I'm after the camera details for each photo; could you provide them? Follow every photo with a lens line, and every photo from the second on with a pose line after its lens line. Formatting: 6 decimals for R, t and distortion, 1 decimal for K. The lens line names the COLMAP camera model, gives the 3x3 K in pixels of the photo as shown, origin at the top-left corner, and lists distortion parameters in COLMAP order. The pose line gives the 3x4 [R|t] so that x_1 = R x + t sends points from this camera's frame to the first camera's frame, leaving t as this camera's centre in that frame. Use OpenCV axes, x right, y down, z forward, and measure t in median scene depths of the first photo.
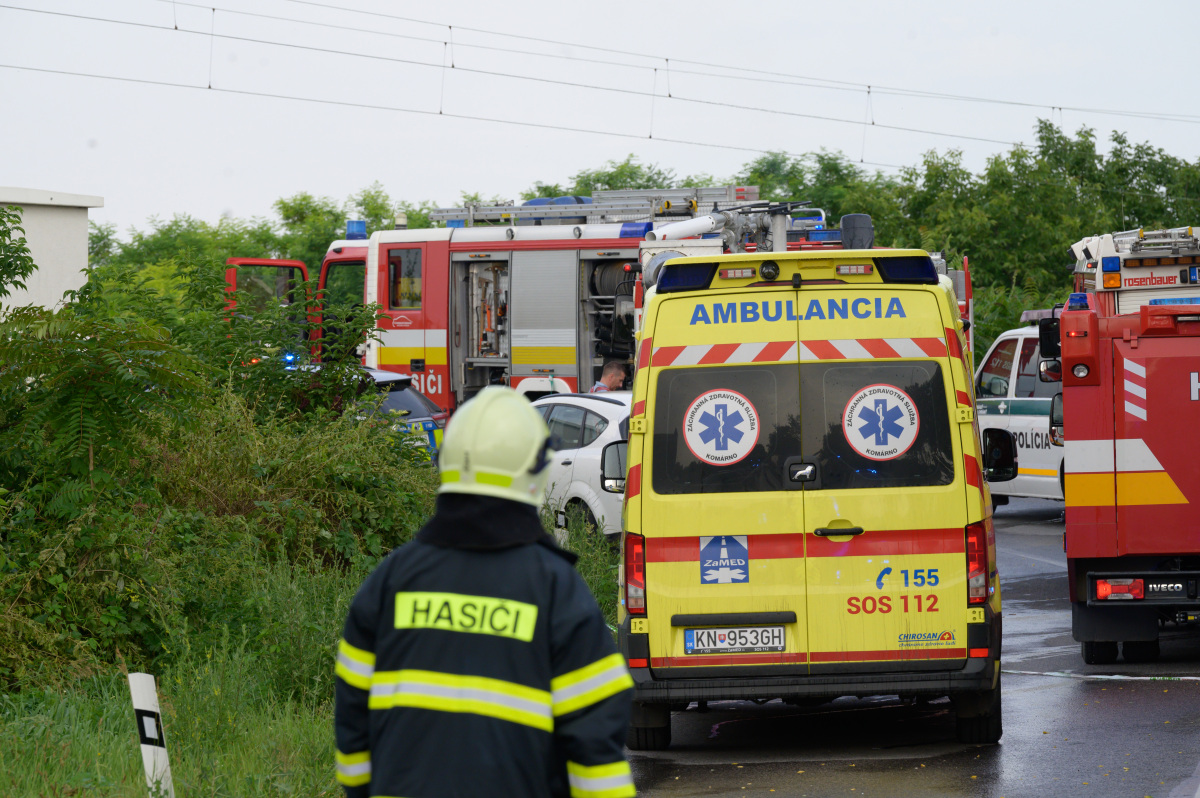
lens RADIAL K [[6551.3, 0, 598.2], [0, 6551.3, 400.2], [0, 0, 1]] dist [-0.033438, 0.000000]
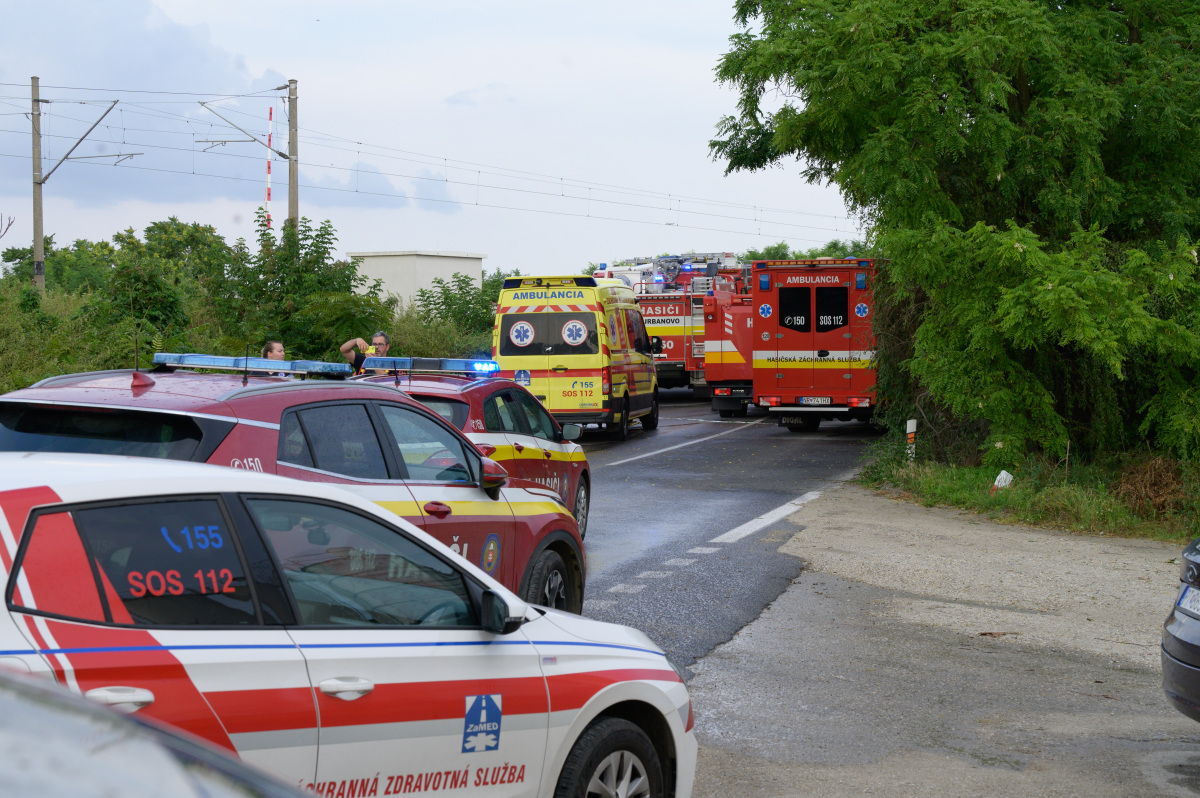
lens RADIAL K [[2373.2, 0, 601.1], [0, 2373.2, 399.4], [0, 0, 1]] dist [0.061037, 0.000000]
pose [[0.993382, 0.014848, -0.113895, 0.178922], [-0.011399, 0.999458, 0.030870, 0.000172], [0.114292, -0.029367, 0.993013, -0.077468]]
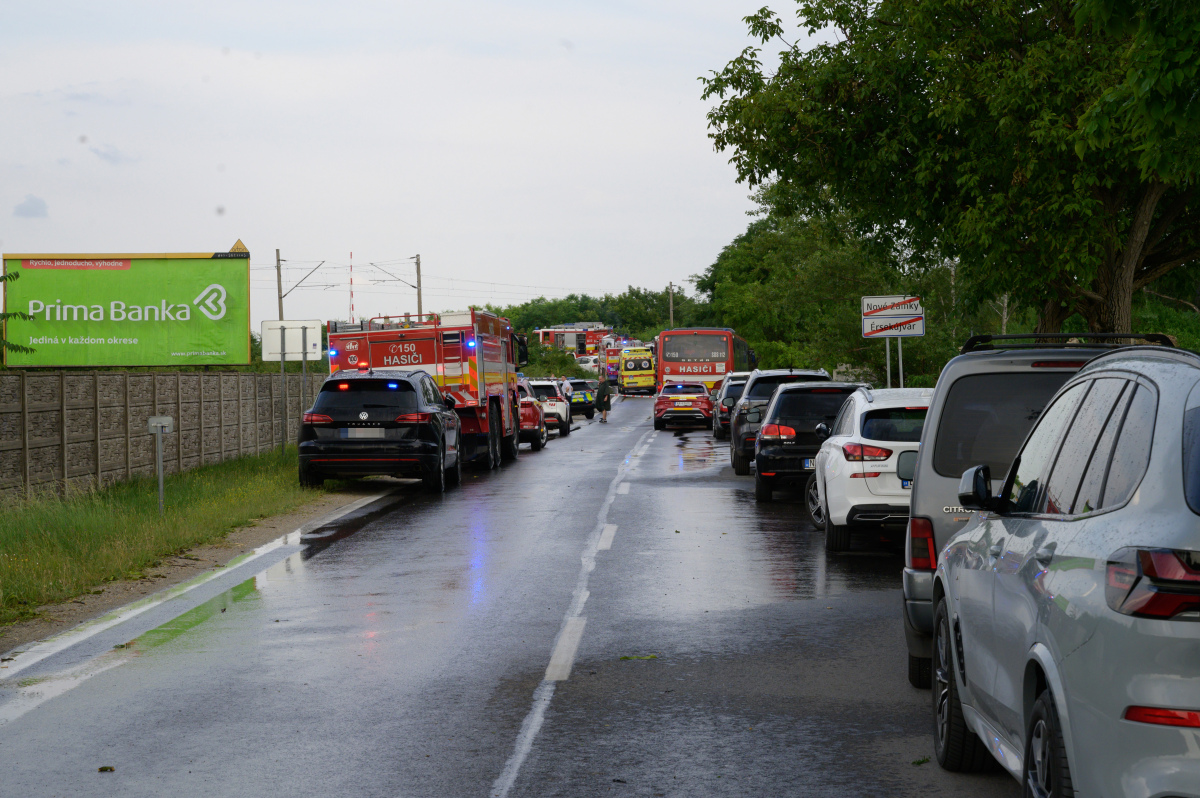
lens RADIAL K [[2373.2, 0, 600.1], [0, 2373.2, 398.5], [0, 0, 1]] dist [0.061037, 0.000000]
pose [[0.997320, -0.018973, 0.070664, -0.309855], [0.016785, 0.999365, 0.031426, -0.064788], [-0.071216, -0.030156, 0.997005, -2.907783]]
